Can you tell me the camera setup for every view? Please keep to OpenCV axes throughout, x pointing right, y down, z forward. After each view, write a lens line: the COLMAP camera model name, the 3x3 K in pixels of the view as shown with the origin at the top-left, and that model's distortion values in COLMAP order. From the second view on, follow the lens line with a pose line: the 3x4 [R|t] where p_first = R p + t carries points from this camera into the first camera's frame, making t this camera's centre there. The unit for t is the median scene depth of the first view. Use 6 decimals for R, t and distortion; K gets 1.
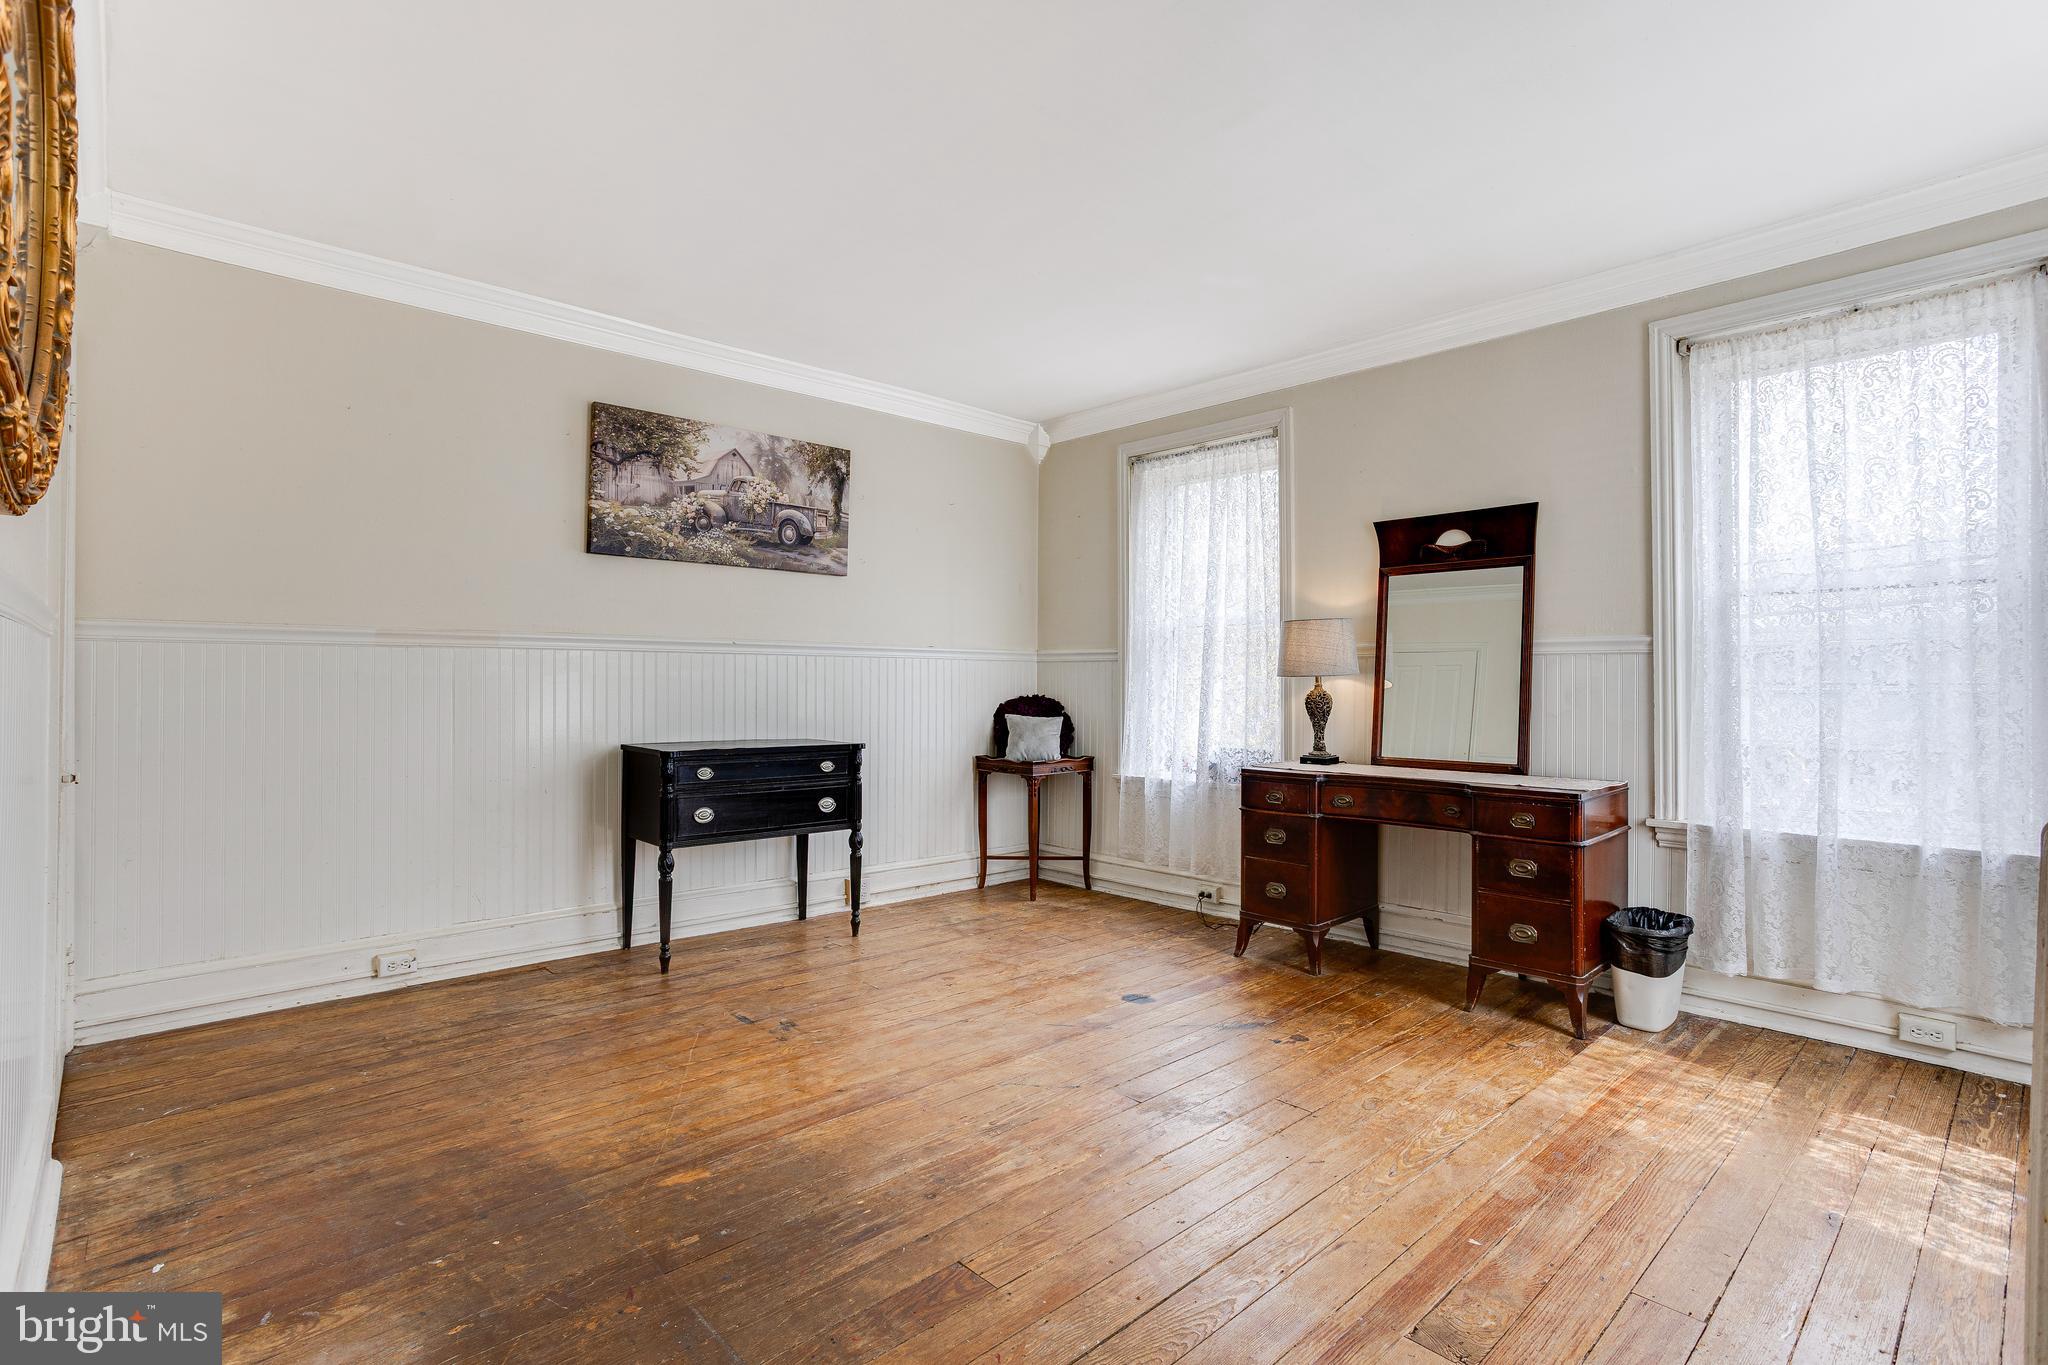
lens RADIAL K [[964.9, 0, 1025.8], [0, 964.9, 681.7], [0, 0, 1]] dist [0.002461, 0.001167]
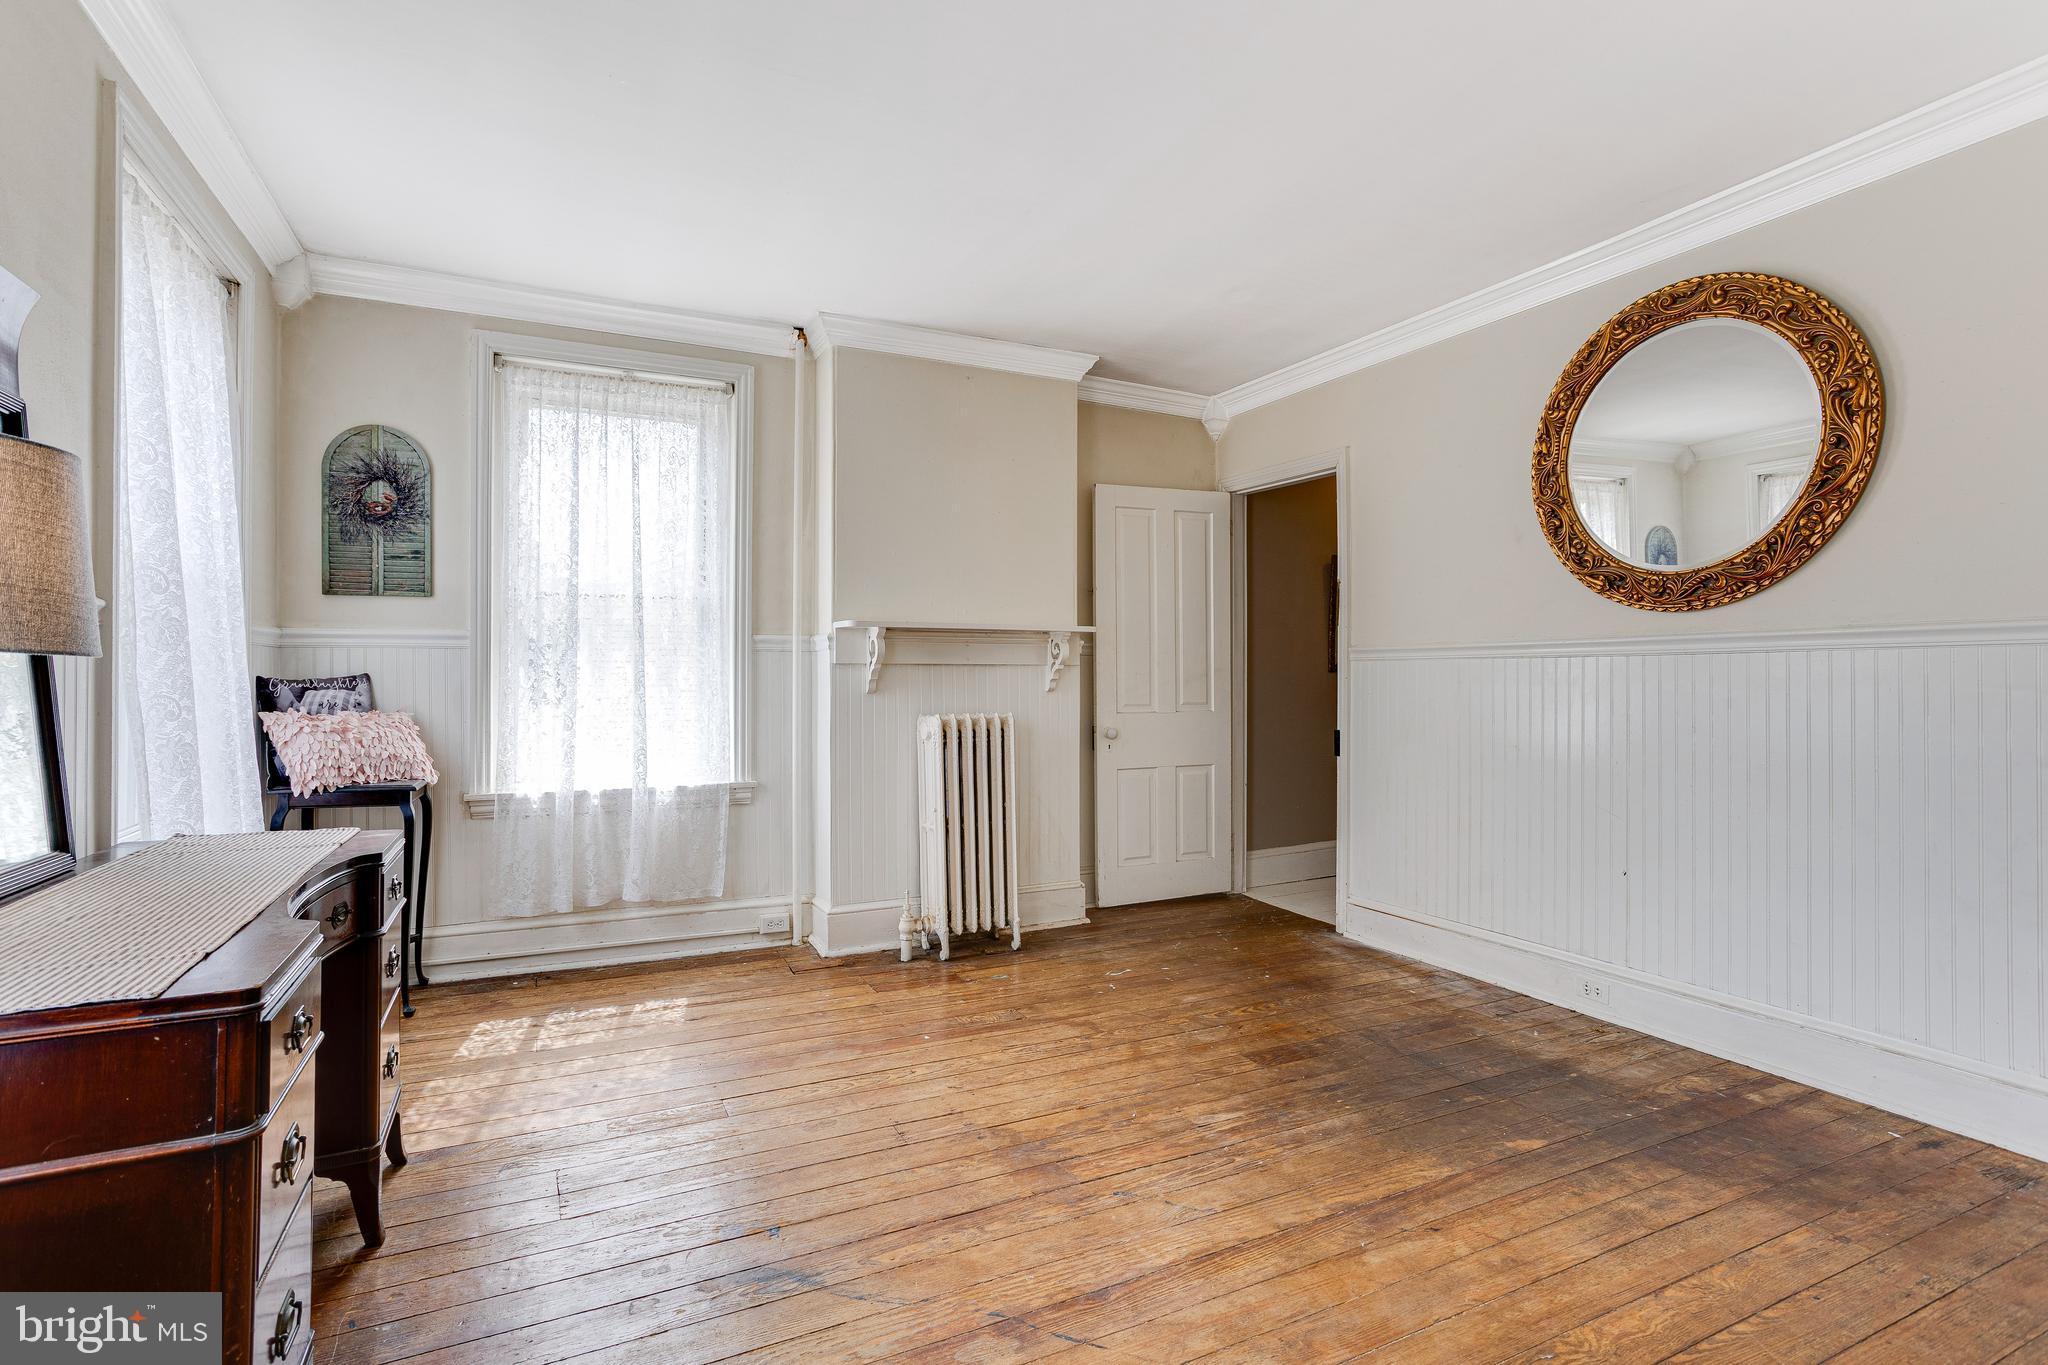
lens RADIAL K [[964.9, 0, 1018.4], [0, 964.9, 676.0], [0, 0, 1]] dist [0.002461, 0.001167]
pose [[-0.955536, -0.005865, 0.294815, -0.119121], [-0.007700, 0.999958, -0.005064, -0.000115], [-0.294773, -0.007109, -0.955541, 2.116682]]
